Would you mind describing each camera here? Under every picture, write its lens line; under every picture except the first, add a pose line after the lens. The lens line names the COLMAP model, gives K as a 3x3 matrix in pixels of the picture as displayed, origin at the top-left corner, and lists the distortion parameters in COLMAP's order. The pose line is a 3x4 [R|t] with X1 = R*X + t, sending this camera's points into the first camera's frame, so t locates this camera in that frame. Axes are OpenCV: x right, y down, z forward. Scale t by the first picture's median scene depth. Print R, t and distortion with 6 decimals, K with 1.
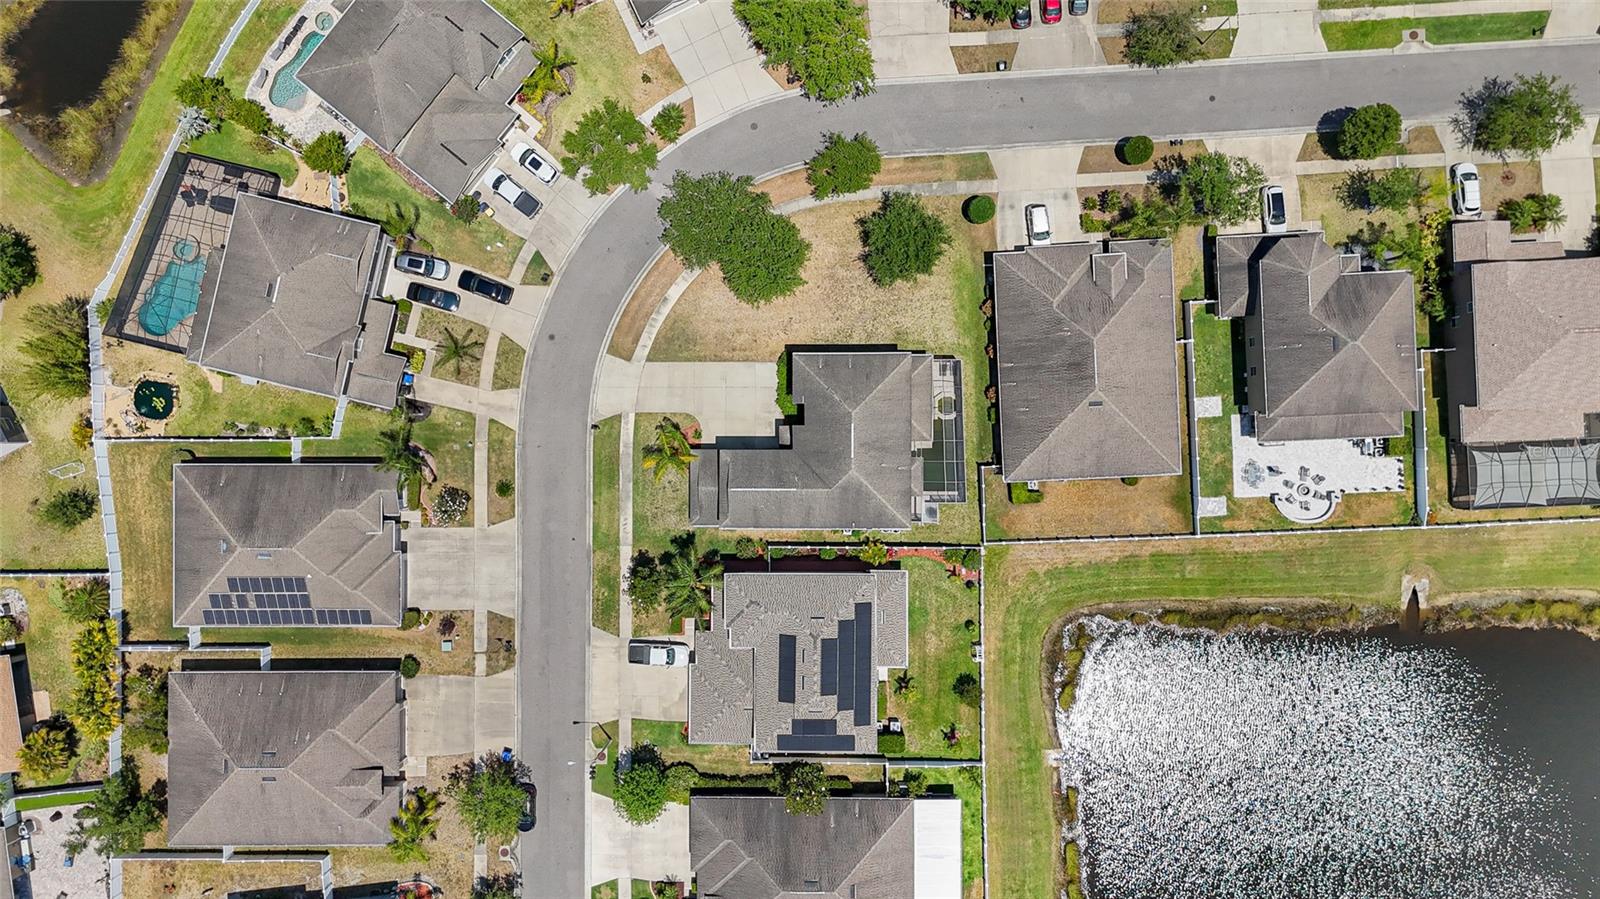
lens RADIAL K [[1164.7, 0, 792.4], [0, 1164.7, 447.0], [0, 0, 1]] dist [0.041683, -0.061696]
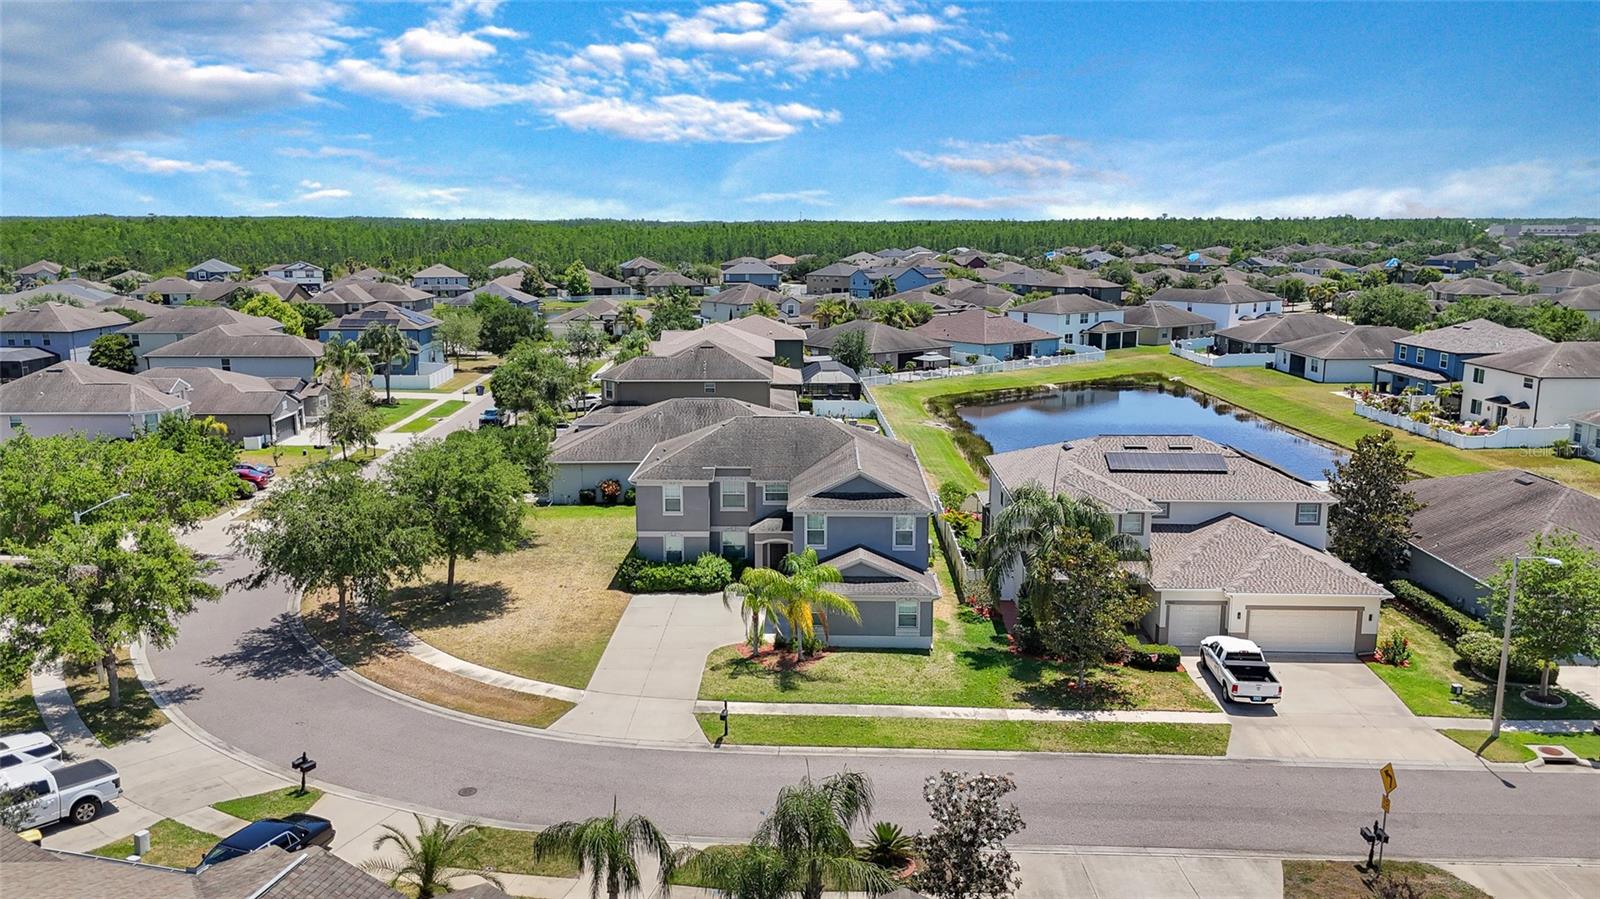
lens RADIAL K [[1164.7, 0, 792.4], [0, 1164.7, 447.0], [0, 0, 1]] dist [0.041683, -0.061696]
pose [[0.031922, -0.183383, 0.982523, -0.546746], [0.998977, -0.025654, -0.037245, 0.024989], [0.032035, 0.982707, 0.182376, 0.834909]]
